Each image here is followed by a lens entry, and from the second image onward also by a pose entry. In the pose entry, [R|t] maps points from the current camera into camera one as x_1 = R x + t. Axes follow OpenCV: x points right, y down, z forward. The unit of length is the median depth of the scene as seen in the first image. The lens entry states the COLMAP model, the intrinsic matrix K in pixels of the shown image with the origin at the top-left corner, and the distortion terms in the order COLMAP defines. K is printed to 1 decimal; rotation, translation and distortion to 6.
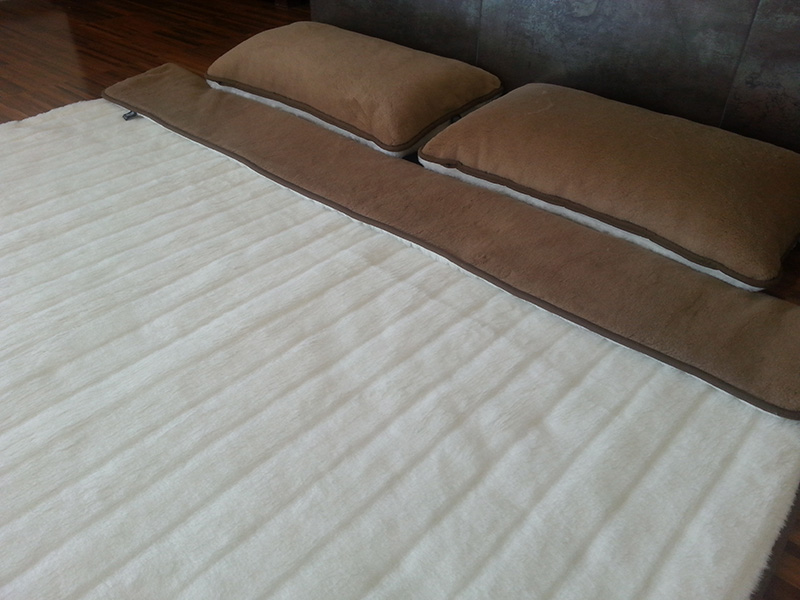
lens RADIAL K [[645.9, 0, 402.3], [0, 645.9, 293.0], [0, 0, 1]] dist [0.105472, -0.161685]
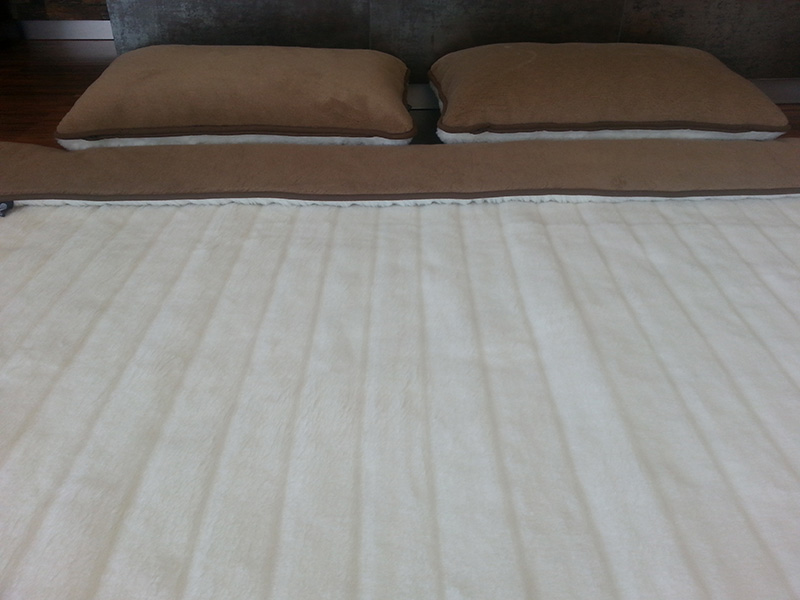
lens RADIAL K [[645.9, 0, 399.4], [0, 645.9, 298.0], [0, 0, 1]] dist [0.105472, -0.161685]
pose [[0.731186, -0.374933, 0.569906, -0.811673], [0.412206, 0.908487, 0.068823, -0.104610], [-0.543556, 0.184596, 0.818823, 0.382240]]
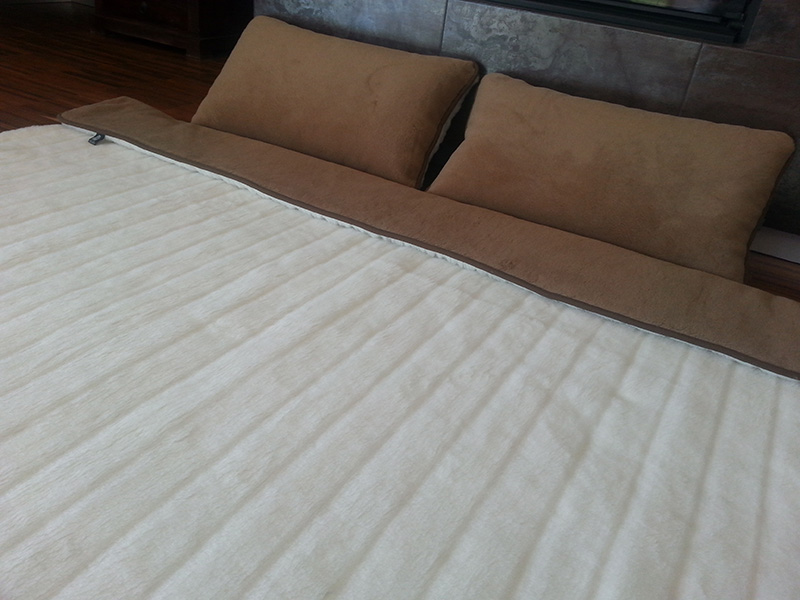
lens RADIAL K [[645.9, 0, 401.5], [0, 645.9, 293.7], [0, 0, 1]] dist [0.105472, -0.161685]
pose [[0.973207, -0.014810, 0.229452, -0.309901], [0.039467, 0.993872, -0.103247, 0.102857], [-0.226517, 0.109537, 0.967828, -0.005681]]
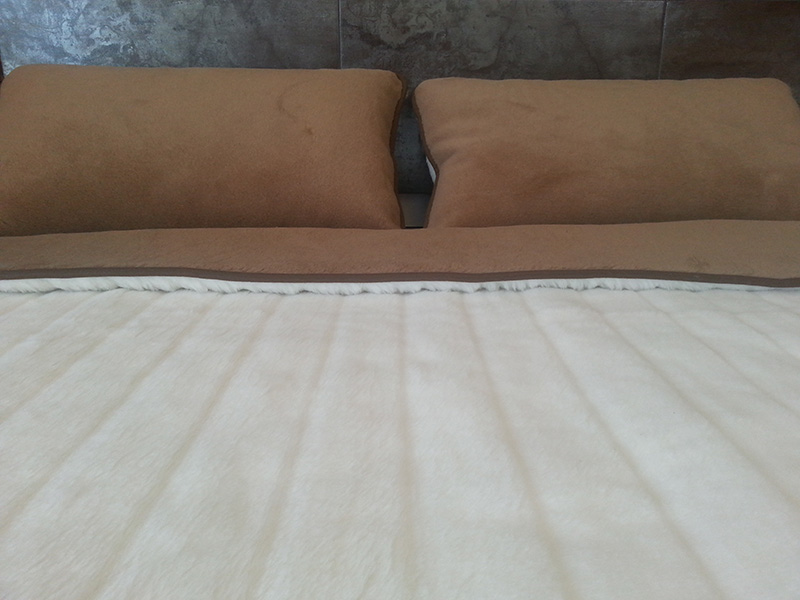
lens RADIAL K [[645.9, 0, 398.5], [0, 645.9, 298.1], [0, 0, 1]] dist [0.105472, -0.161685]
pose [[0.722405, -0.200361, 0.661806, -0.601682], [0.416904, 0.889779, -0.185699, -0.023645], [-0.551654, 0.410059, 0.726312, 0.692523]]
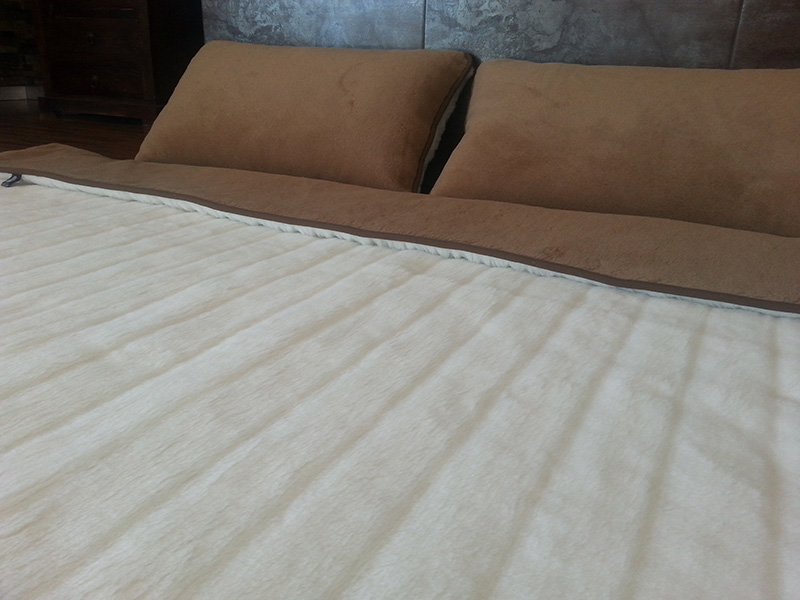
lens RADIAL K [[645.9, 0, 401.9], [0, 645.9, 293.8], [0, 0, 1]] dist [0.105472, -0.161685]
pose [[0.966460, -0.073370, 0.246112, -0.257254], [0.137480, 0.957251, -0.254499, 0.172301], [-0.216918, 0.279799, 0.935232, 0.329117]]
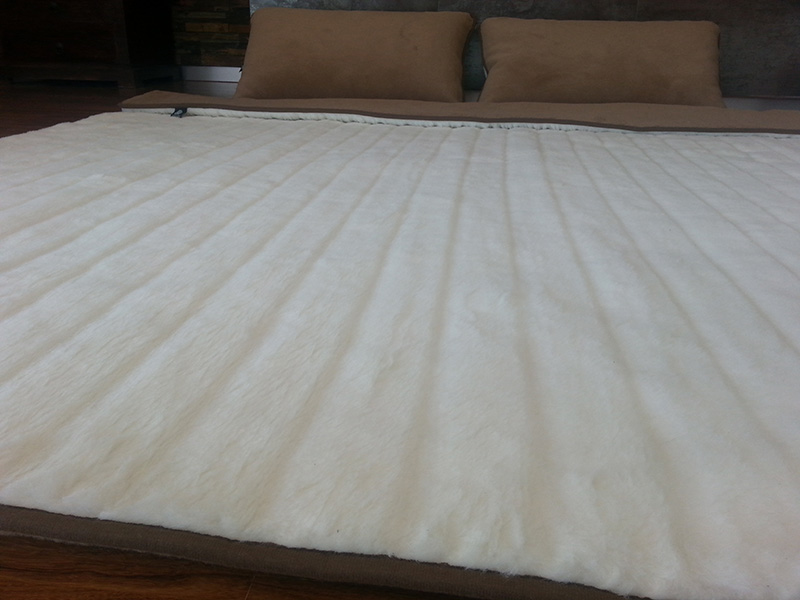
lens RADIAL K [[645.9, 0, 400.0], [0, 645.9, 298.6], [0, 0, 1]] dist [0.105472, -0.161685]
pose [[0.827370, -0.207067, 0.522093, -1.098011], [0.326388, 0.933751, -0.146899, 0.391107], [-0.457087, 0.291945, 0.840143, 0.109063]]
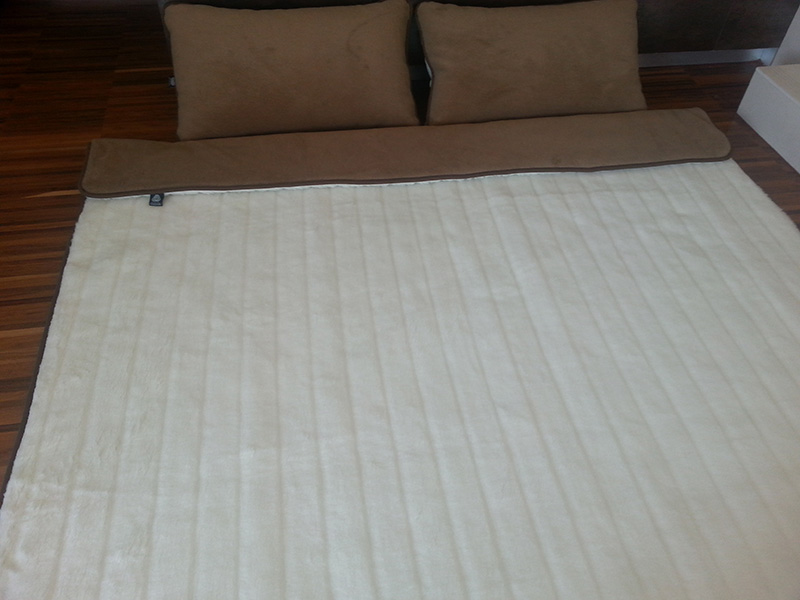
lens RADIAL K [[645.9, 0, 398.4], [0, 645.9, 299.8], [0, 0, 1]] dist [0.105472, -0.161685]
pose [[0.631958, -0.547596, 0.548423, -1.231362], [0.433514, 0.836348, 0.335541, -0.489507], [-0.642413, 0.025702, 0.765927, 0.019560]]
